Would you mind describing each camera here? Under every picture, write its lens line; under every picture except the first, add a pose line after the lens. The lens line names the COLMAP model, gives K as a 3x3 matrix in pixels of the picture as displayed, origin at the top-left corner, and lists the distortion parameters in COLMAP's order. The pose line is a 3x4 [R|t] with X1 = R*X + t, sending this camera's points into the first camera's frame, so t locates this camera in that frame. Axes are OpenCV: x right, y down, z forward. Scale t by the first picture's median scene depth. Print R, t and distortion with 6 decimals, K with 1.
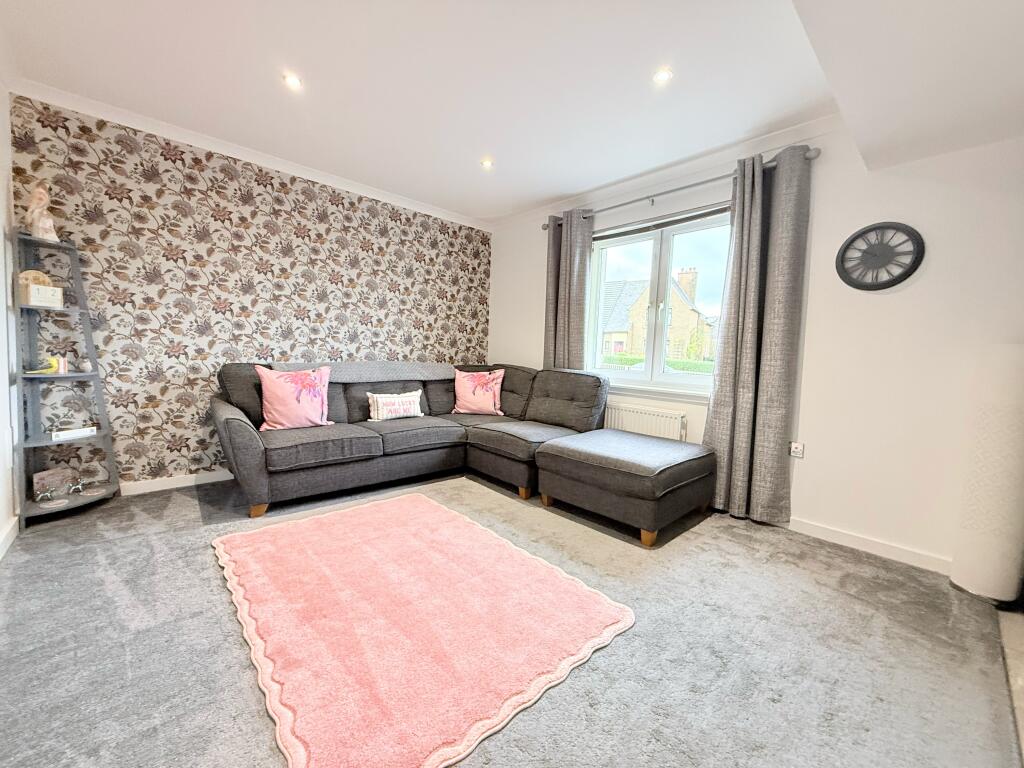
lens RADIAL K [[408.9, 0, 509.2], [0, 408.9, 385.5], [0, 0, 1]] dist [0.000342, -0.000212]
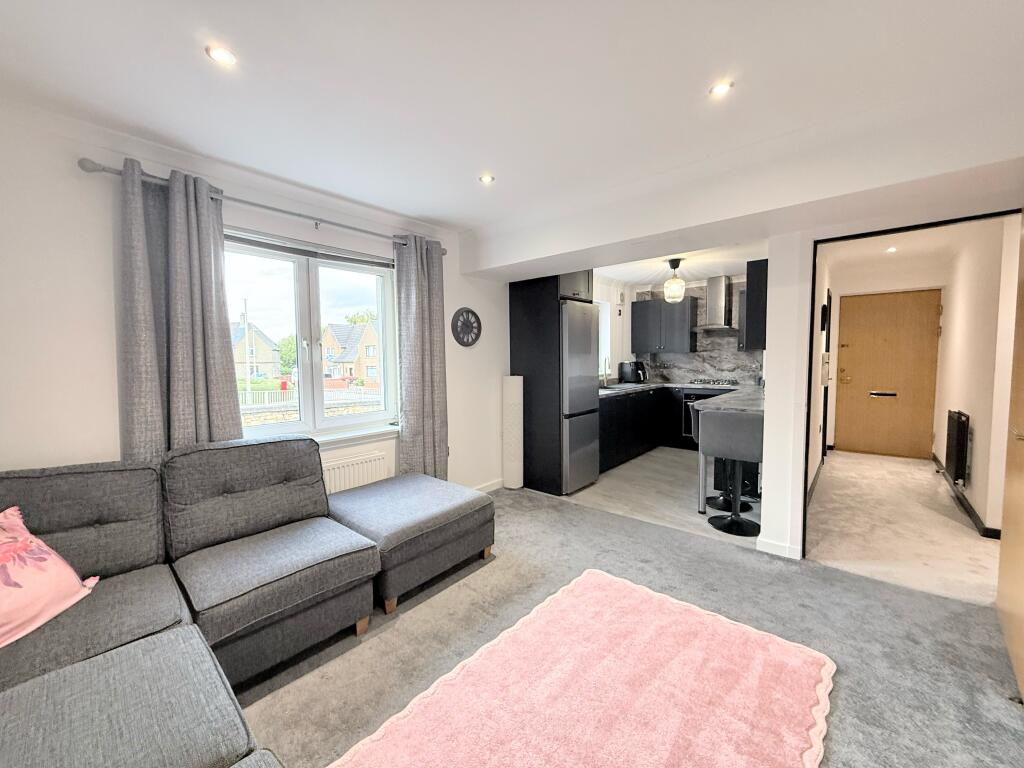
lens RADIAL K [[408.9, 0, 509.9], [0, 408.9, 384.4], [0, 0, 1]] dist [0.000342, -0.000212]
pose [[-0.125298, -0.102740, 0.986785, -1.112218], [0.085705, 0.989785, 0.113935, -0.342696], [-0.988410, 0.098848, -0.115213, 1.388388]]
